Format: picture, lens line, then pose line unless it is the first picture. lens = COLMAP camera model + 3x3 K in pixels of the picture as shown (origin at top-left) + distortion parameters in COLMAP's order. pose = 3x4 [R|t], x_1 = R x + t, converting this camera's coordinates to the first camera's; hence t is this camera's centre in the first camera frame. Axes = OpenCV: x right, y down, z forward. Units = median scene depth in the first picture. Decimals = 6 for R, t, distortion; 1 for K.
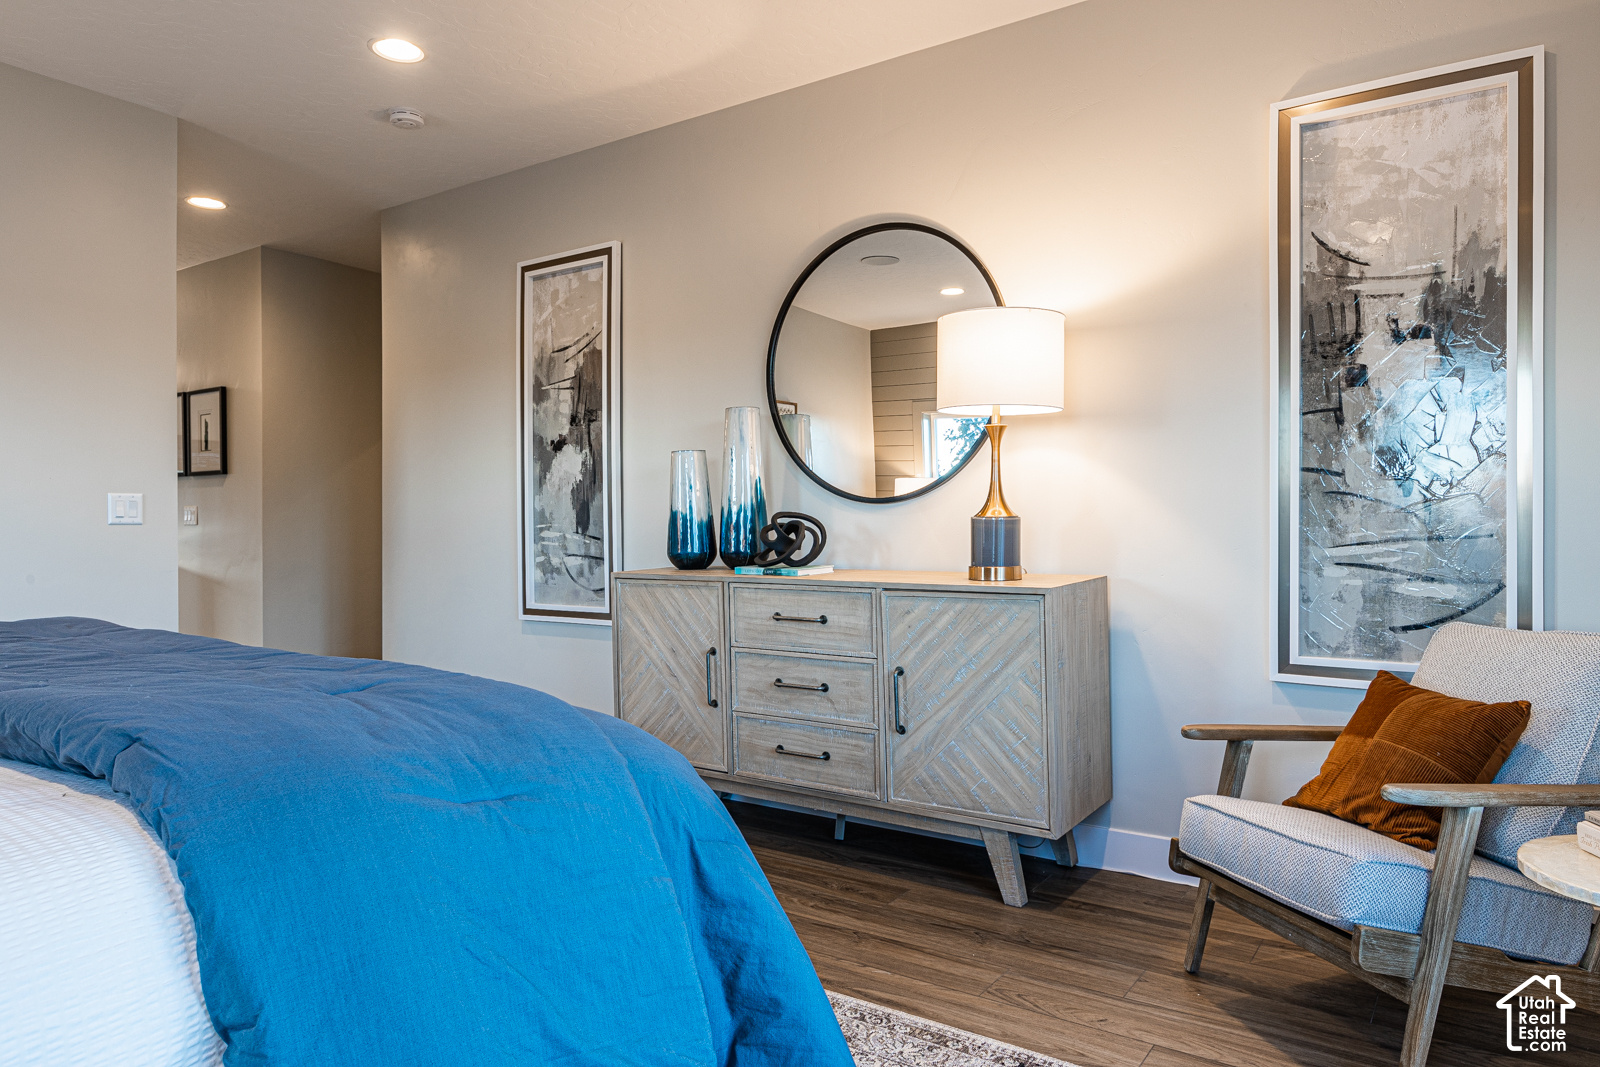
lens RADIAL K [[1017.3, 0, 799.7], [0, 1017.3, 533.0], [0, 0, 1]] dist [-0.003423, 0.002447]
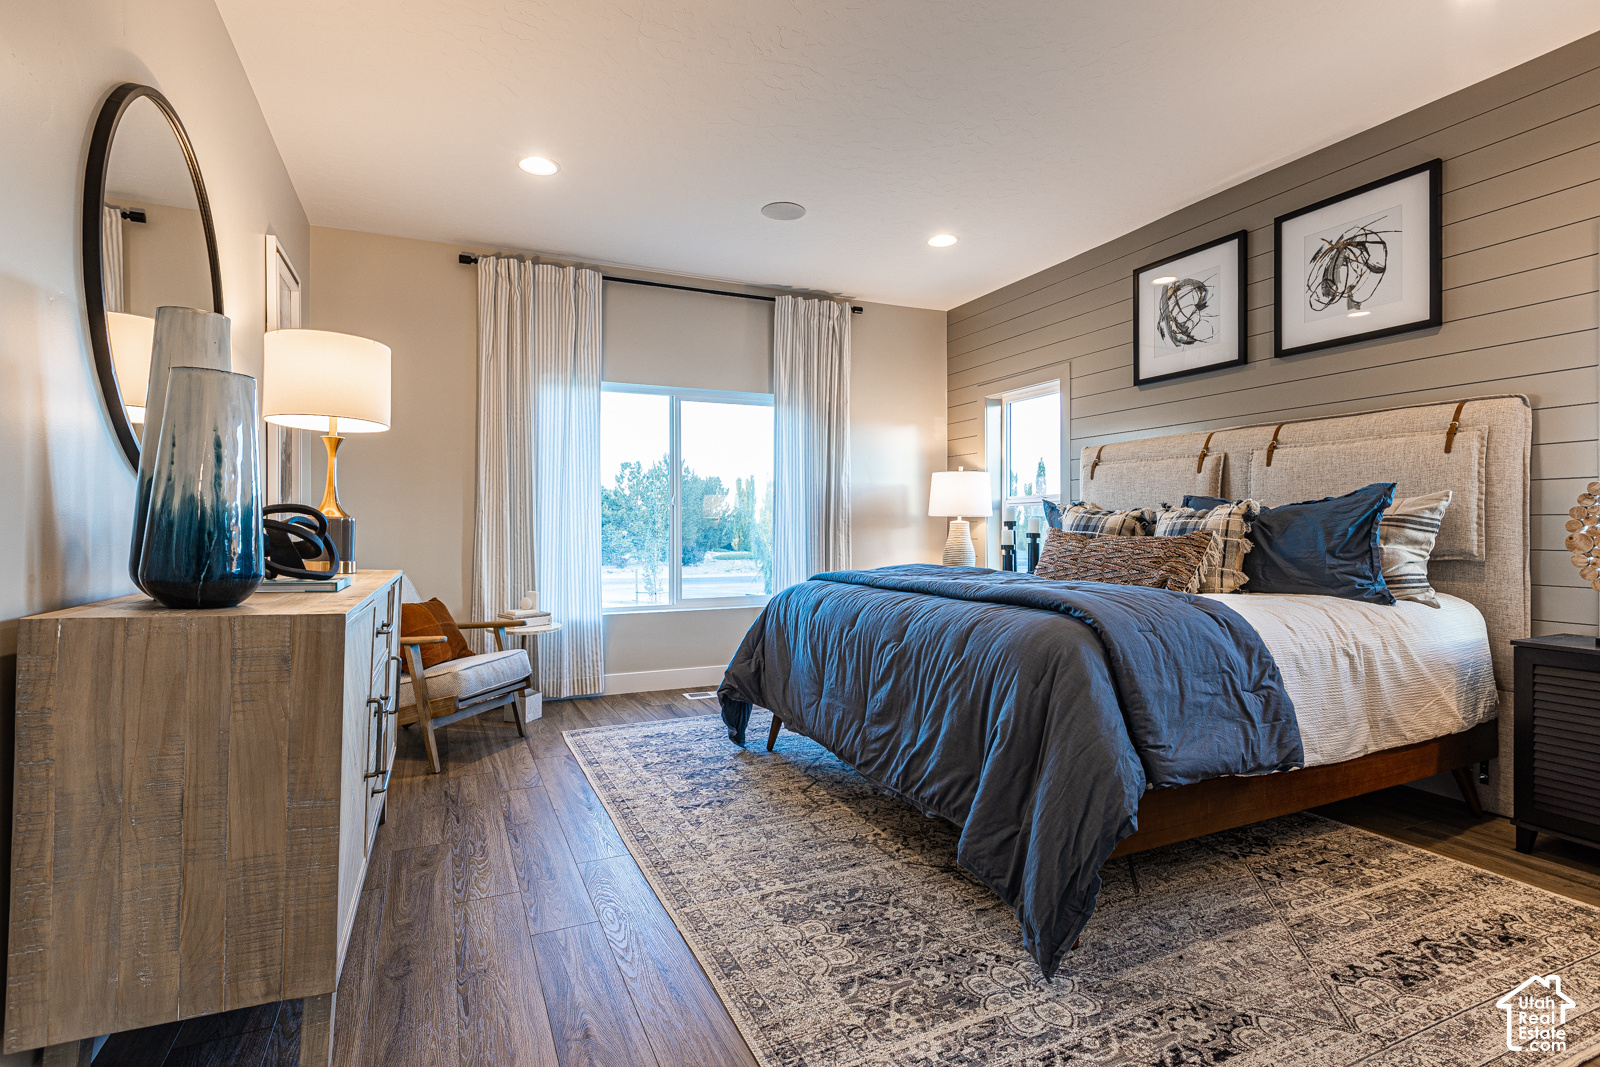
lens RADIAL K [[787.1, 0, 801.7], [0, 787.1, 531.6], [0, 0, 1]] dist [-0.000148, -0.000009]
pose [[-0.863503, 0.002138, 0.504340, -0.770553], [0.001998, 0.999998, -0.000818, -0.000701], [-0.504340, 0.000301, -0.863505, 1.629318]]
